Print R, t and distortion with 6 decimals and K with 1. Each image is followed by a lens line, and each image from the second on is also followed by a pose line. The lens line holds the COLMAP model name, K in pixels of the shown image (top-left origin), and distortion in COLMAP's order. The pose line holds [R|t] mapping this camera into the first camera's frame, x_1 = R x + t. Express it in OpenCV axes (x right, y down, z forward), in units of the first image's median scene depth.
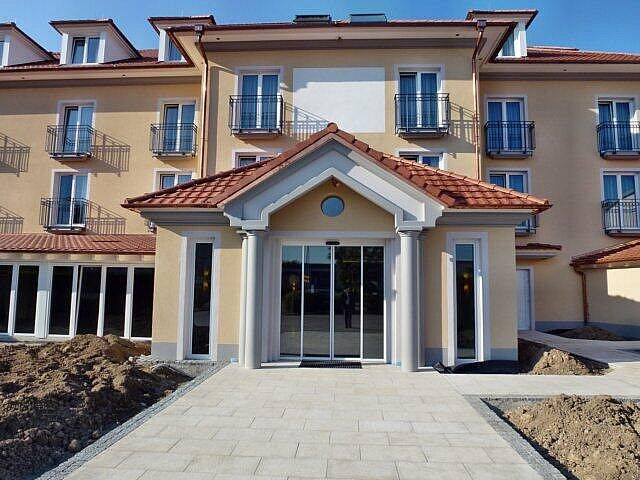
lens RADIAL K [[457.1, 0, 318.6], [0, 457.1, 240.9], [0, 0, 1]] dist [-0.061342, 0.019636]
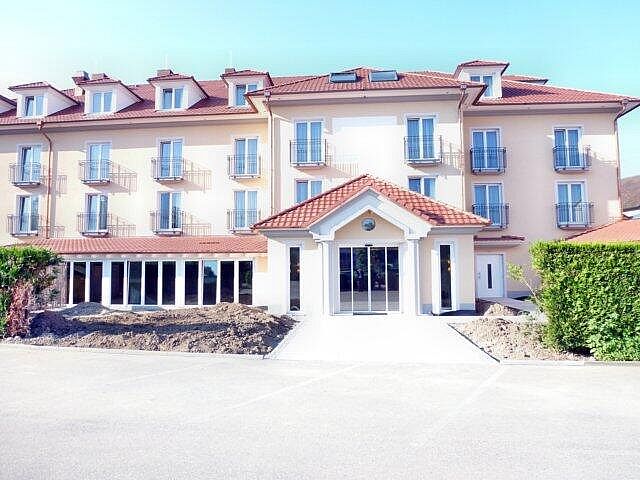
lens RADIAL K [[457.1, 0, 320.0], [0, 457.1, 240.8], [0, 0, 1]] dist [-0.061342, 0.019636]
pose [[0.999362, -0.023934, -0.026519, -0.069914], [0.025003, 0.998857, 0.040734, -0.056837], [0.025513, -0.041371, 0.998818, -0.474366]]
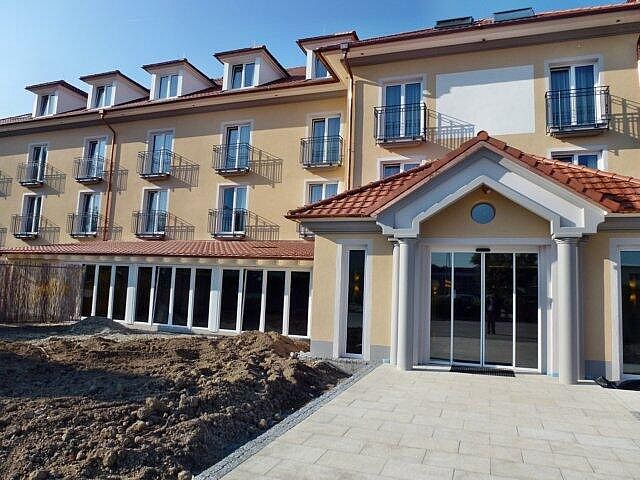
lens RADIAL K [[457.1, 0, 321.1], [0, 457.1, 239.5], [0, 0, 1]] dist [-0.061342, 0.019636]
pose [[0.957743, -0.007153, -0.287535, -0.015229], [0.004373, 0.999937, -0.010307, -0.005885], [0.287590, 0.008614, 0.957715, -0.035516]]
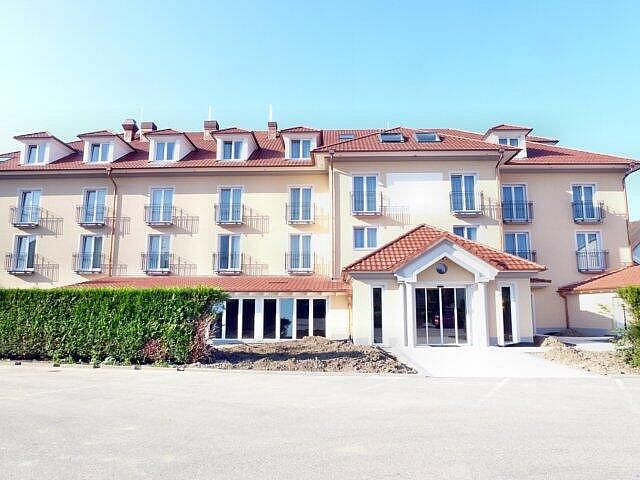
lens RADIAL K [[457.1, 0, 319.4], [0, 457.1, 243.2], [0, 0, 1]] dist [-0.061342, 0.019636]
pose [[0.999638, -0.011455, 0.024355, -0.357631], [0.012363, 0.999222, -0.037454, -0.077022], [-0.023907, 0.037742, 0.999002, -0.649036]]
